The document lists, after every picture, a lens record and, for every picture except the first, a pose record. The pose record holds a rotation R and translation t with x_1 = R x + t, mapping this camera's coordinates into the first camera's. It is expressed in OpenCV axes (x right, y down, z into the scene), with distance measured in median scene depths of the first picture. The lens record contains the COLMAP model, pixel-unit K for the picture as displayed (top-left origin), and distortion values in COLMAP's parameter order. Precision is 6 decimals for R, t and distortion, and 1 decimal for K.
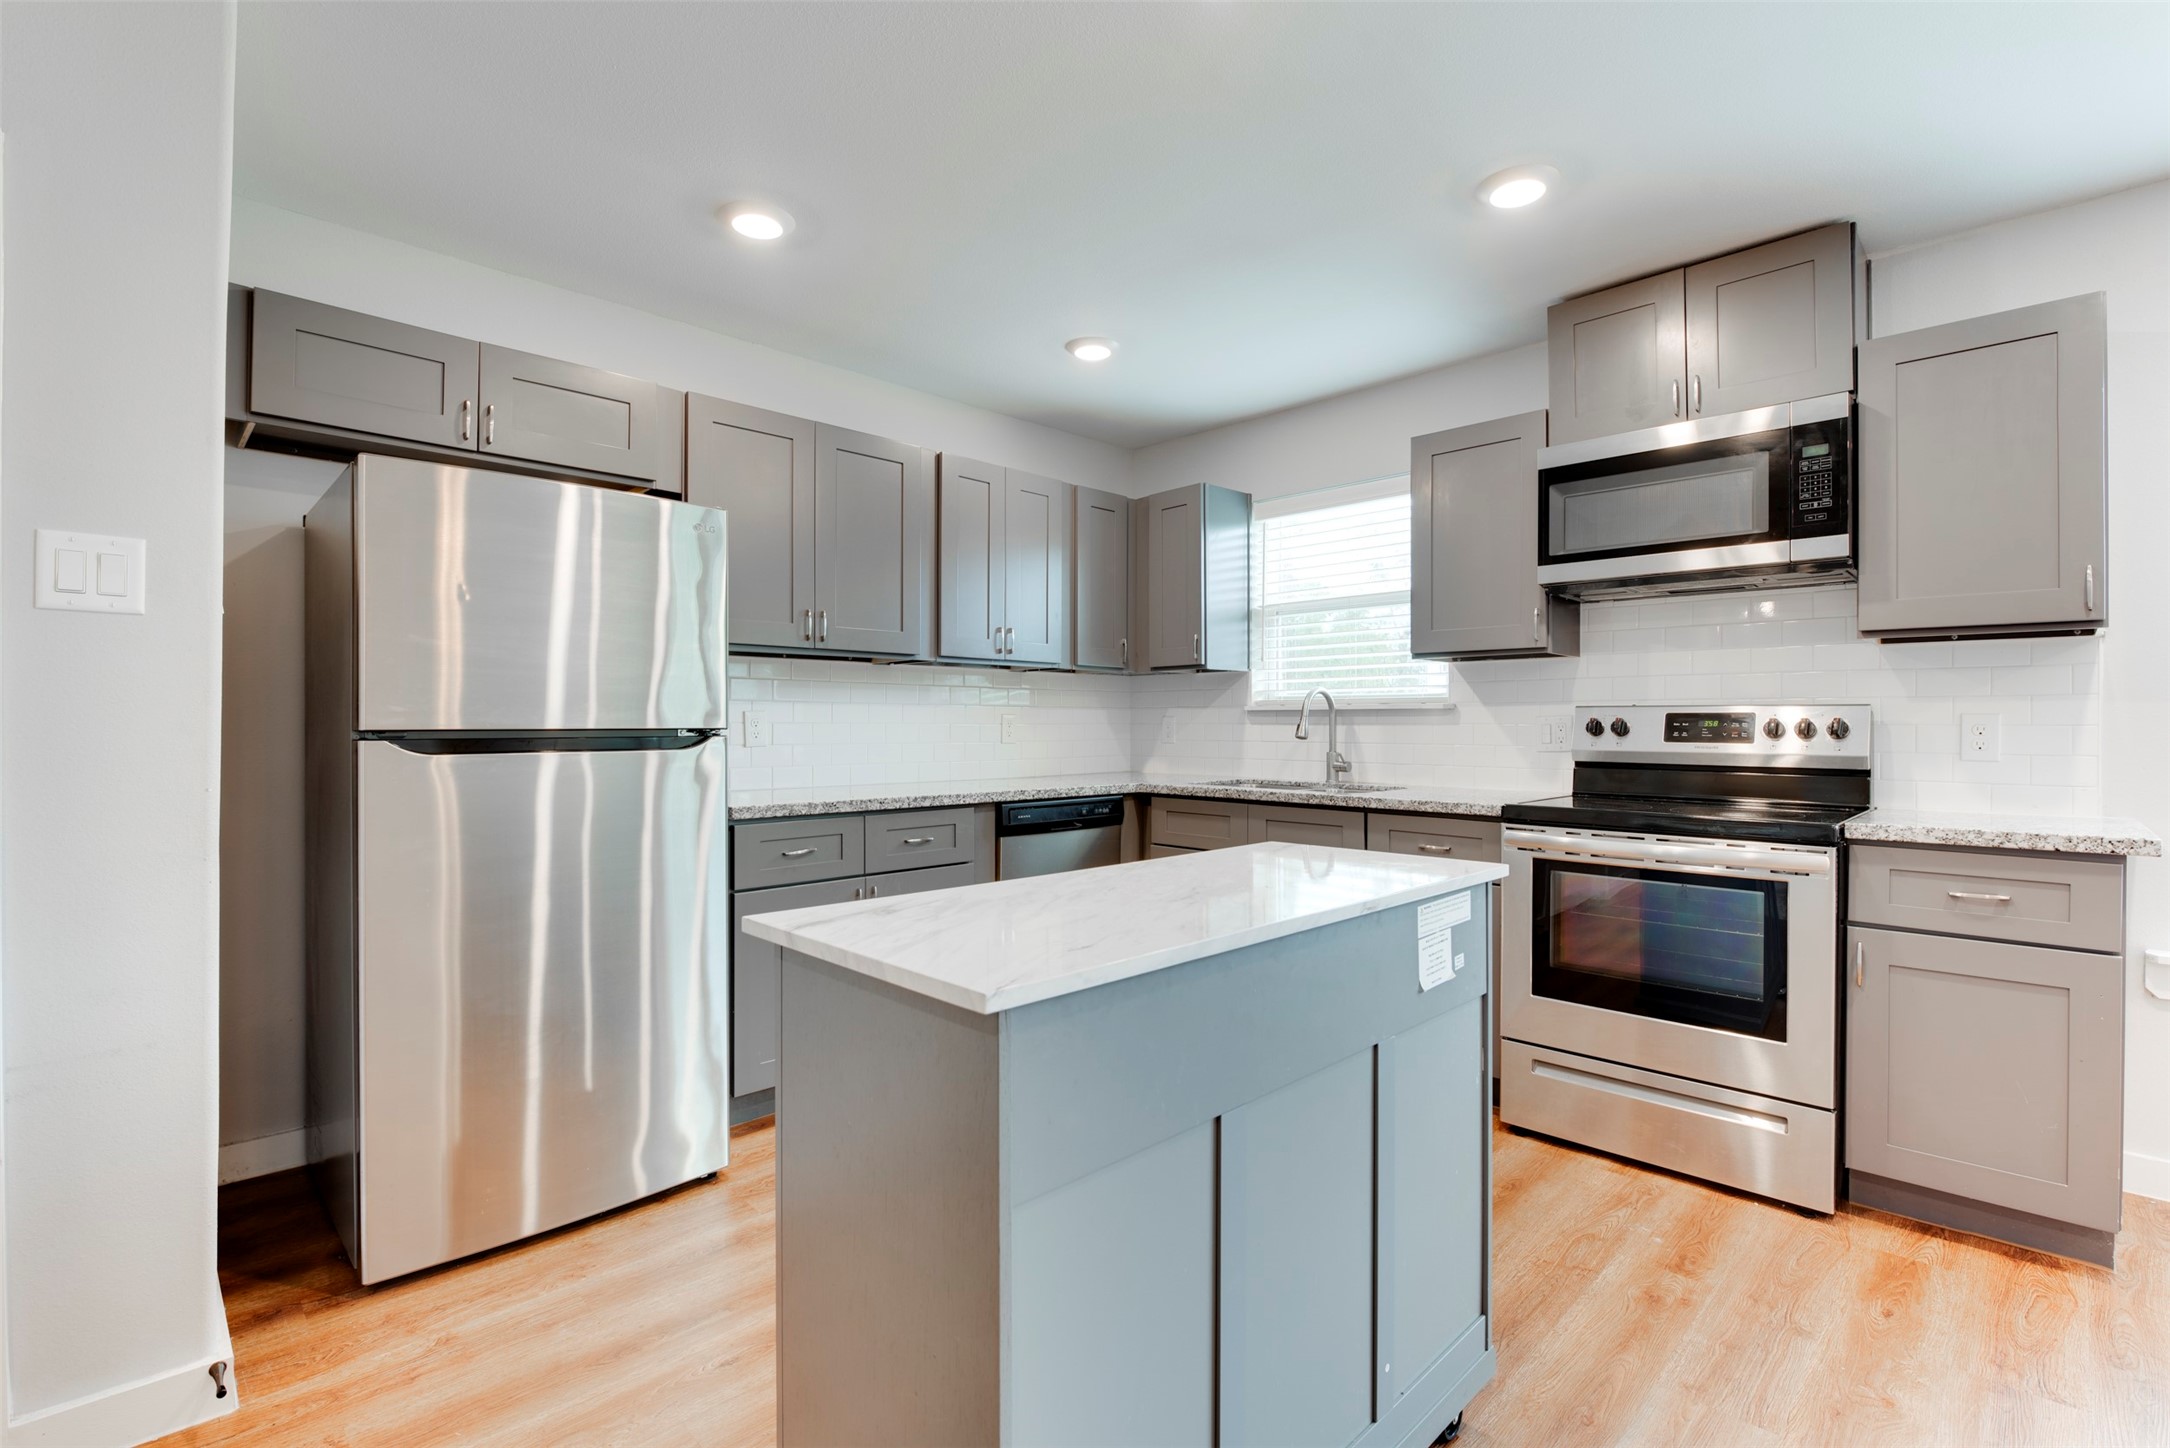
lens RADIAL K [[974.8, 0, 1089.8], [0, 974.8, 720.5], [0, 0, 1]] dist [-0.010532, -0.000271]
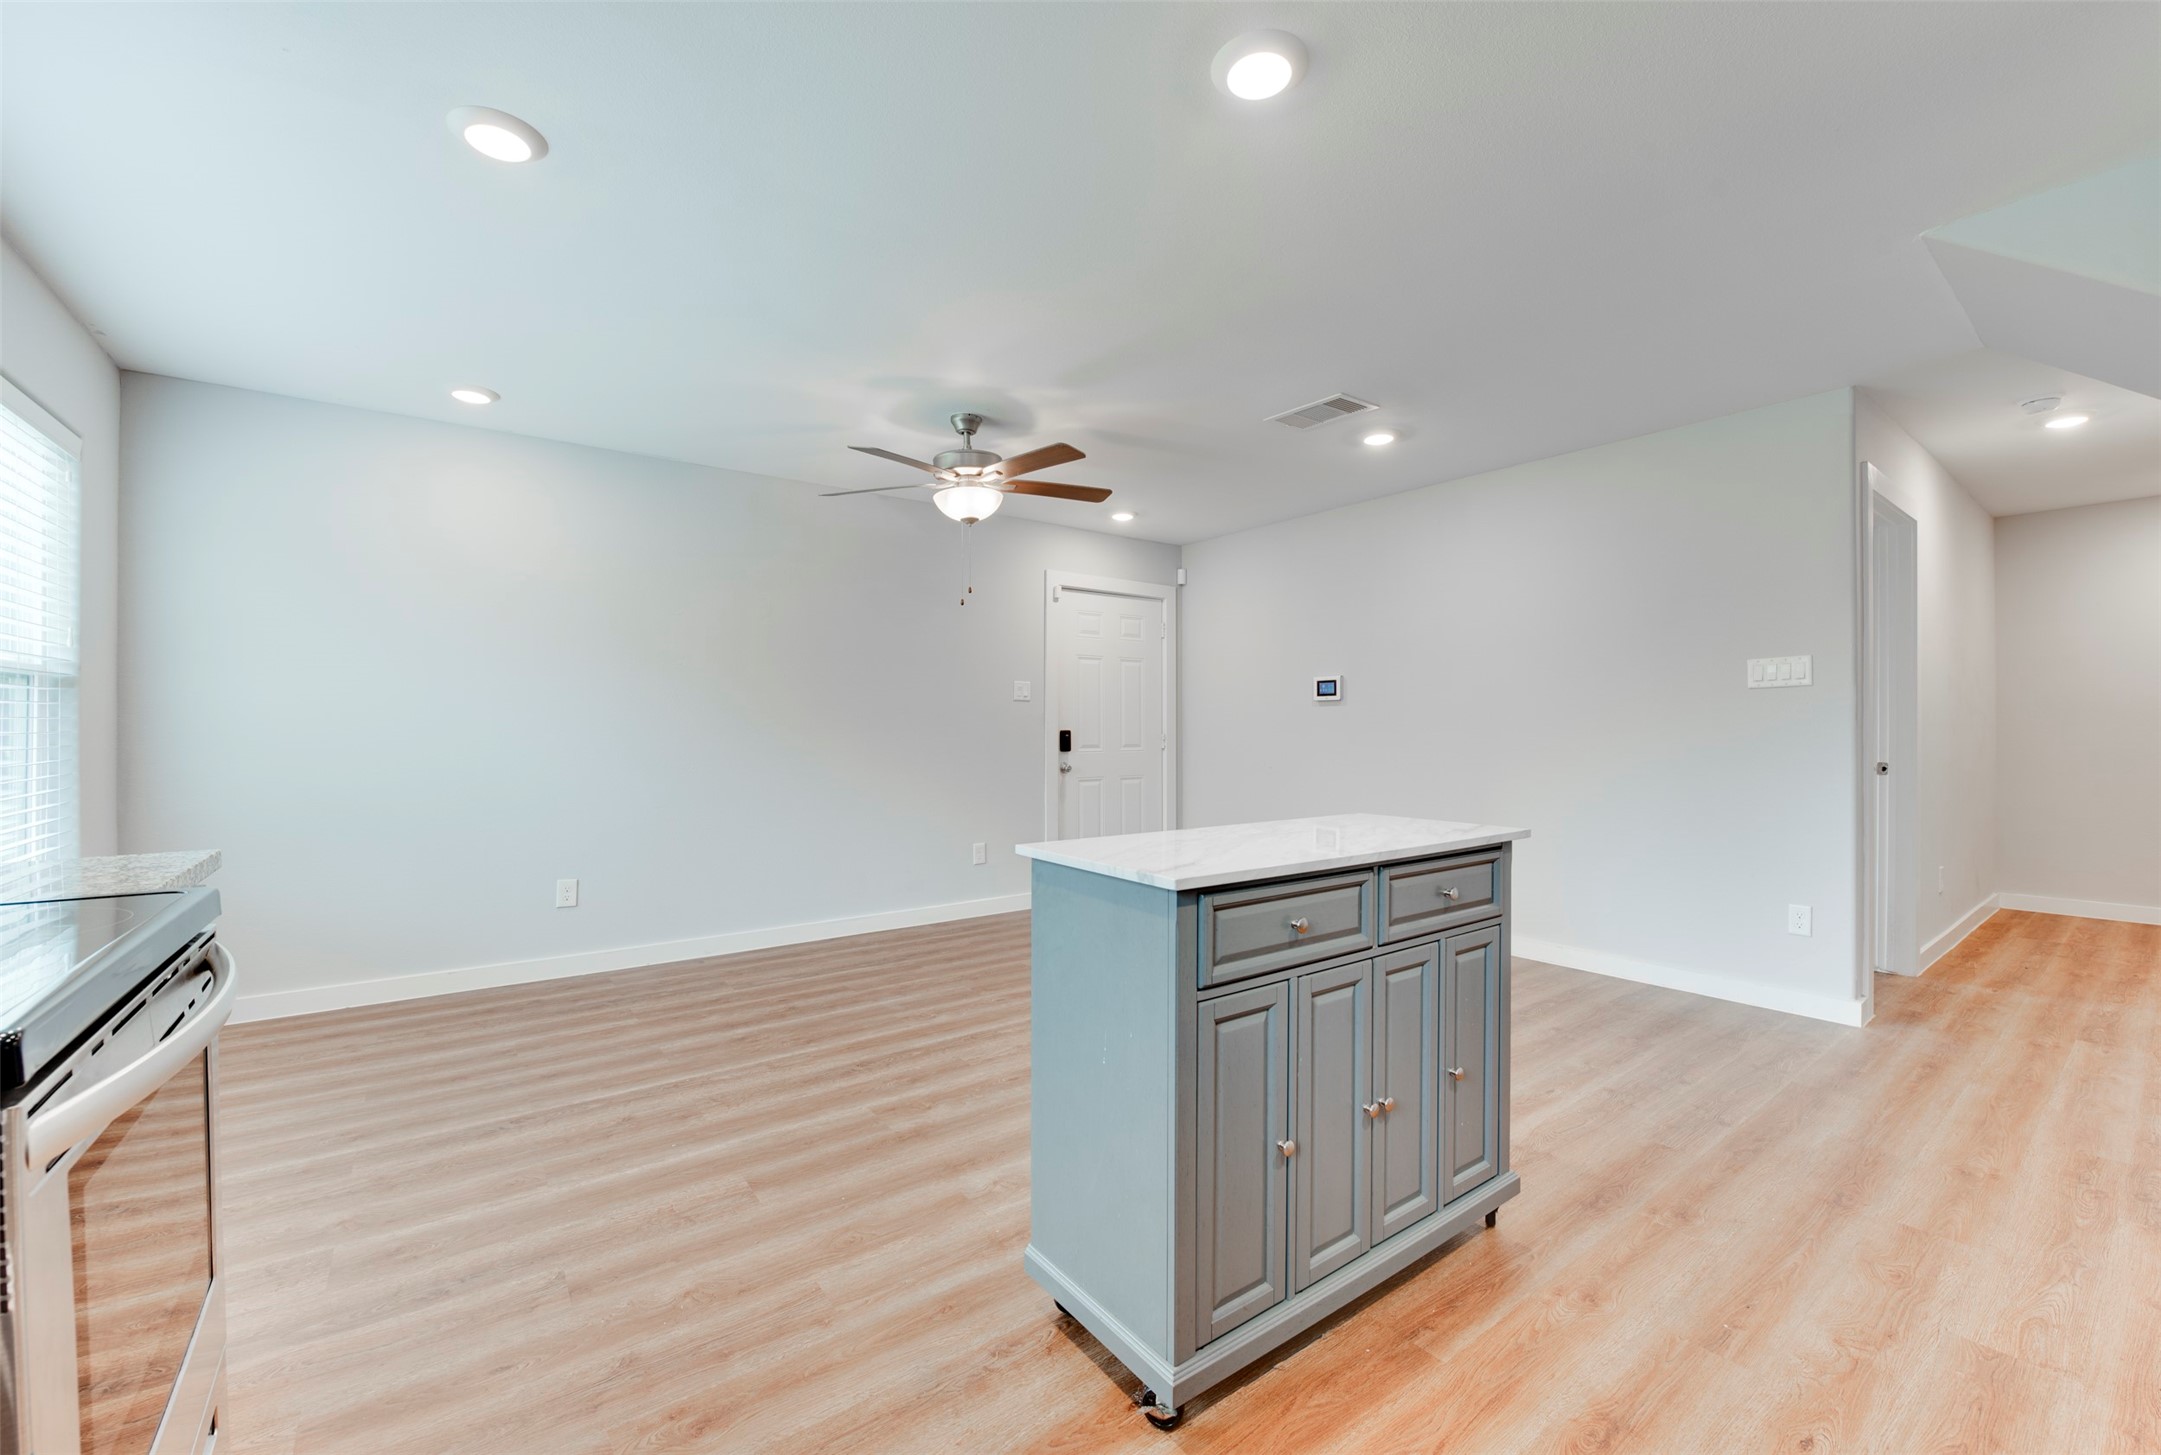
lens RADIAL K [[870.2, 0, 1094.8], [0, 870.2, 729.2], [0, 0, 1]] dist [-0.002269, -0.010390]
pose [[-0.990268, -0.001889, 0.139159, 0.091651], [-0.002292, 0.999994, -0.002739, 0.003416], [-0.139153, -0.003031, -0.990266, 1.025122]]
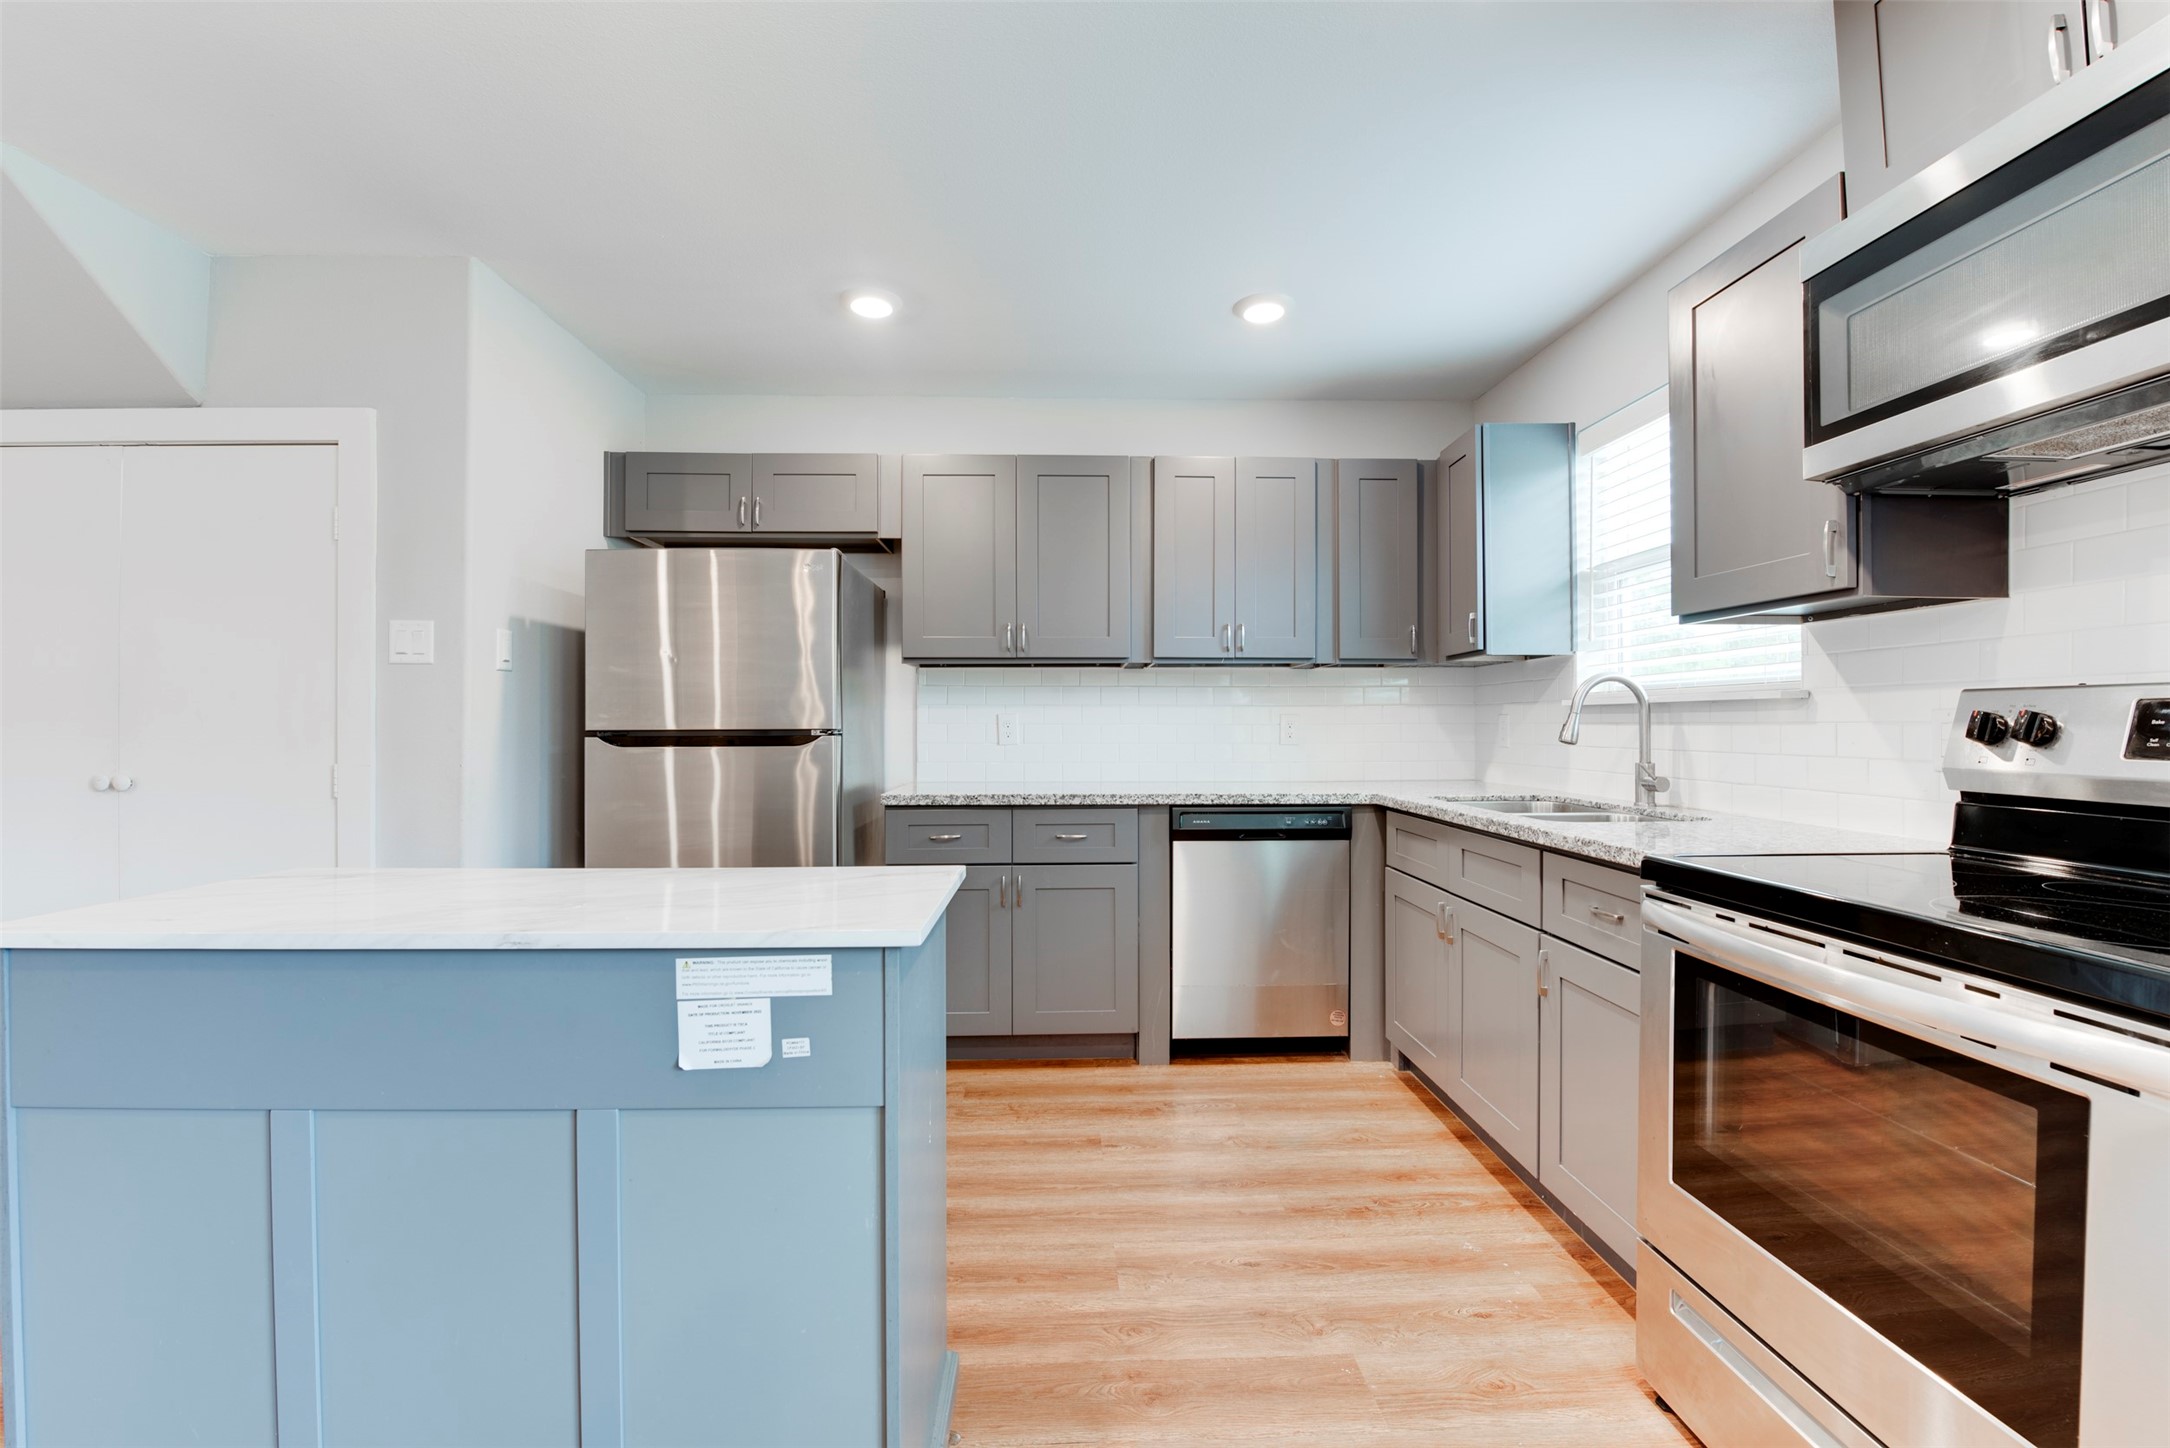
lens RADIAL K [[883.4, 0, 1088.3], [0, 883.4, 722.7], [0, 0, 1]] dist [-0.010224, -0.005718]
pose [[0.734053, -0.004309, -0.679079, 0.469938], [0.005360, 0.999985, -0.000552, 0.001688], [0.679071, -0.003235, 0.734065, 0.312882]]
